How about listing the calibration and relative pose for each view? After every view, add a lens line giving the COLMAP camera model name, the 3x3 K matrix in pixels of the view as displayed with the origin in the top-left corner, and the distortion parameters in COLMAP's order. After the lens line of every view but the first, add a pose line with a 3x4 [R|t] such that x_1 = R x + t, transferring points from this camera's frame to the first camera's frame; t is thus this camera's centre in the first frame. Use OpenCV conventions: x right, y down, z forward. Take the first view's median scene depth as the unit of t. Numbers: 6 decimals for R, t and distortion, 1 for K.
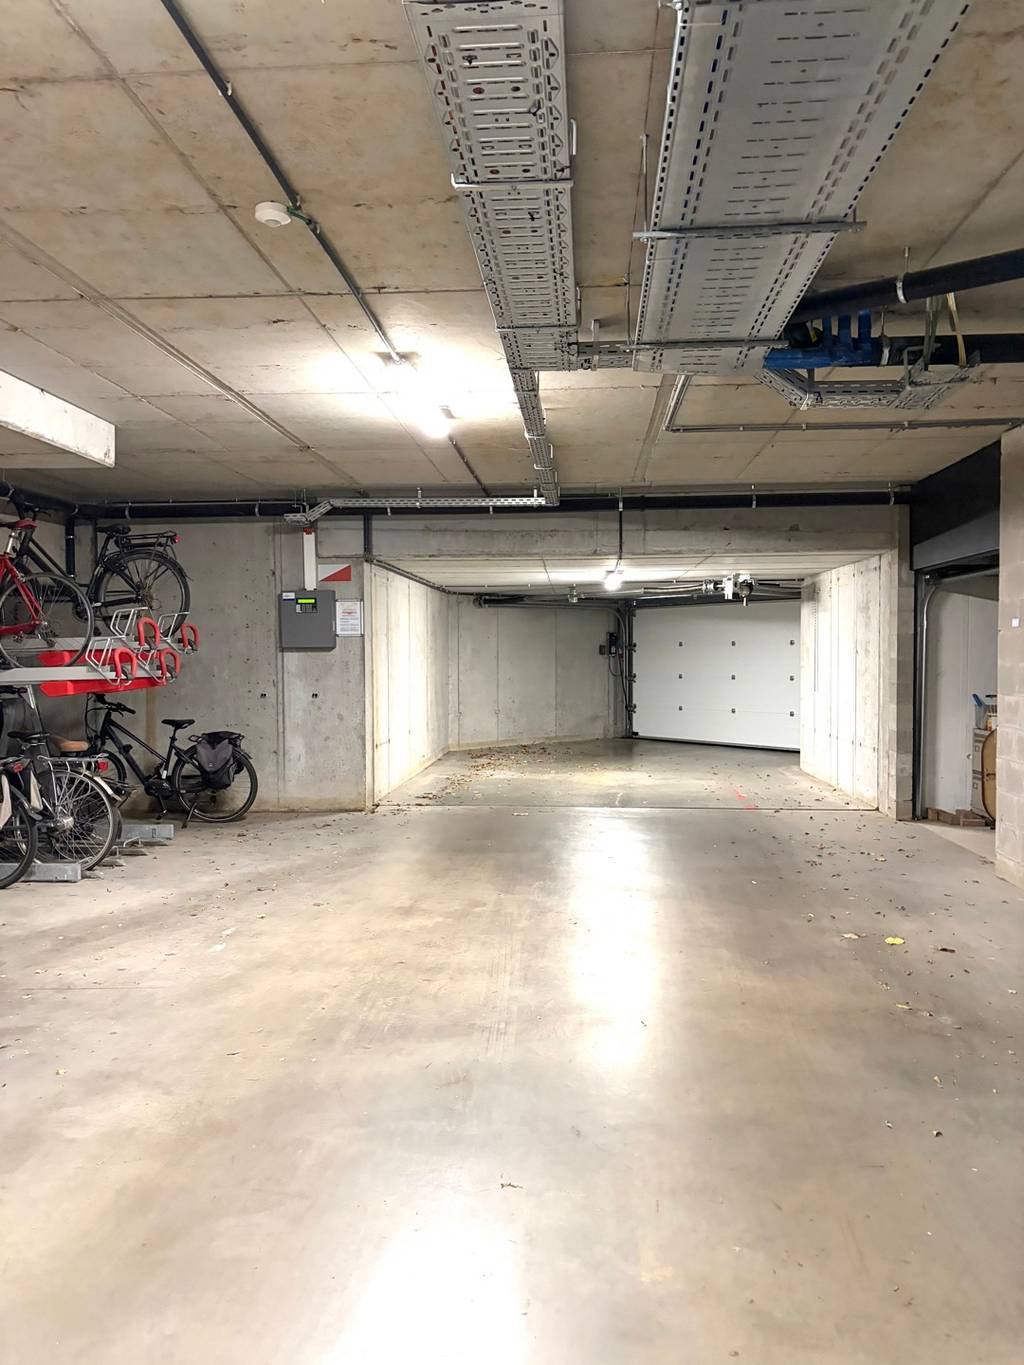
lens RADIAL K [[1023.5, 0, 512.0], [0, 1023.5, 682.5], [0, 0, 1]] dist [0.086381, -0.100365]
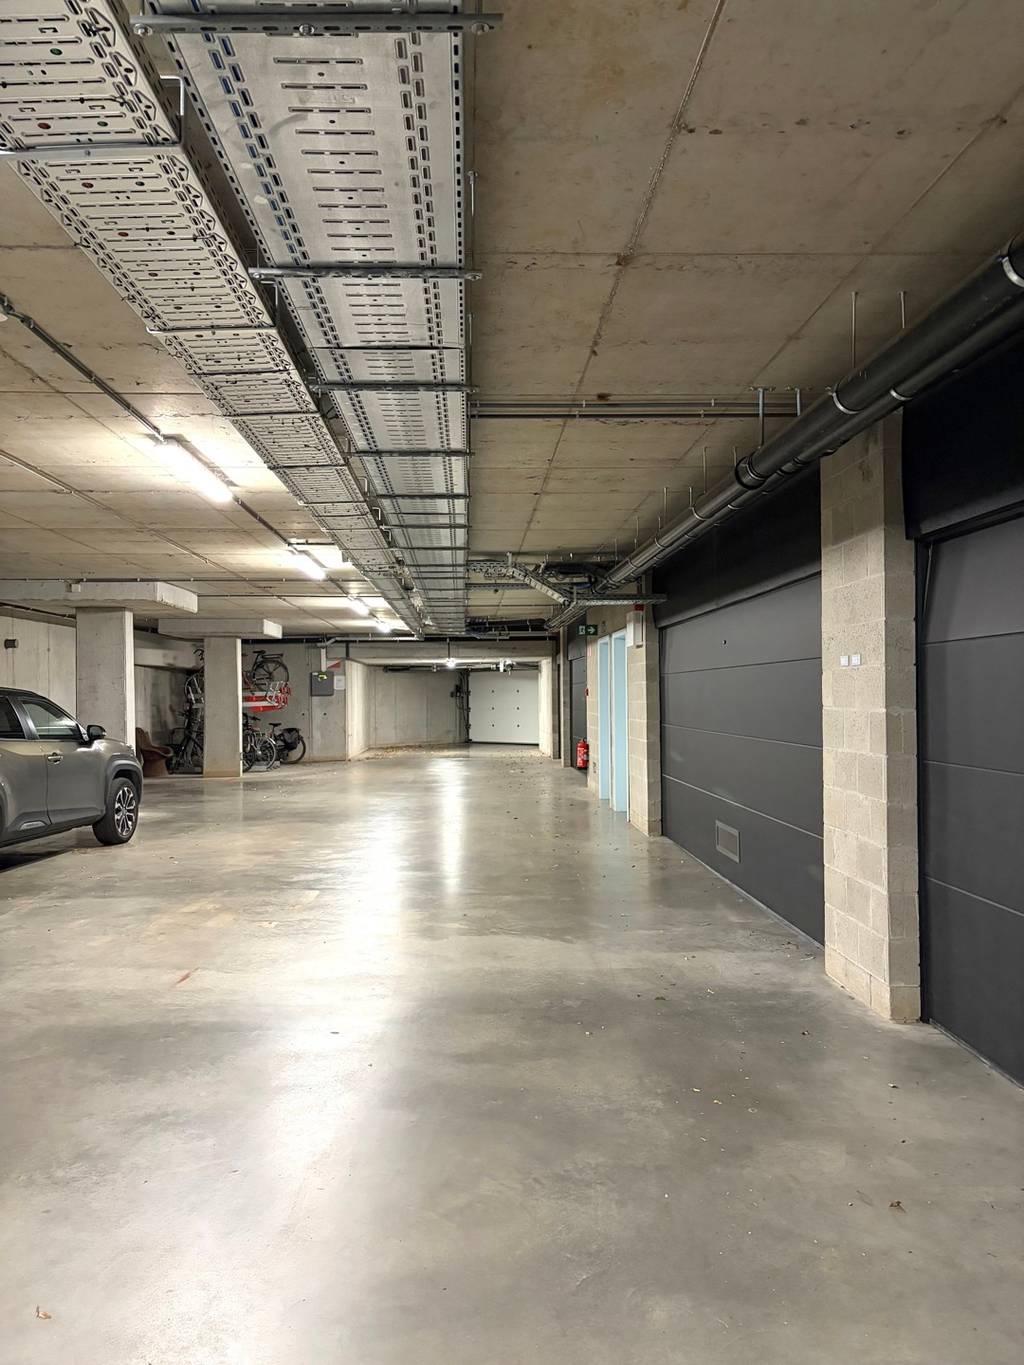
lens RADIAL K [[1023.5, 0, 512.0], [0, 1023.5, 682.5], [0, 0, 1]] dist [0.086381, -0.100365]
pose [[0.993346, -0.003932, 0.115103, -0.029306], [0.008854, 0.999067, -0.042276, 0.043948], [-0.114830, 0.043014, 0.992454, -1.460993]]
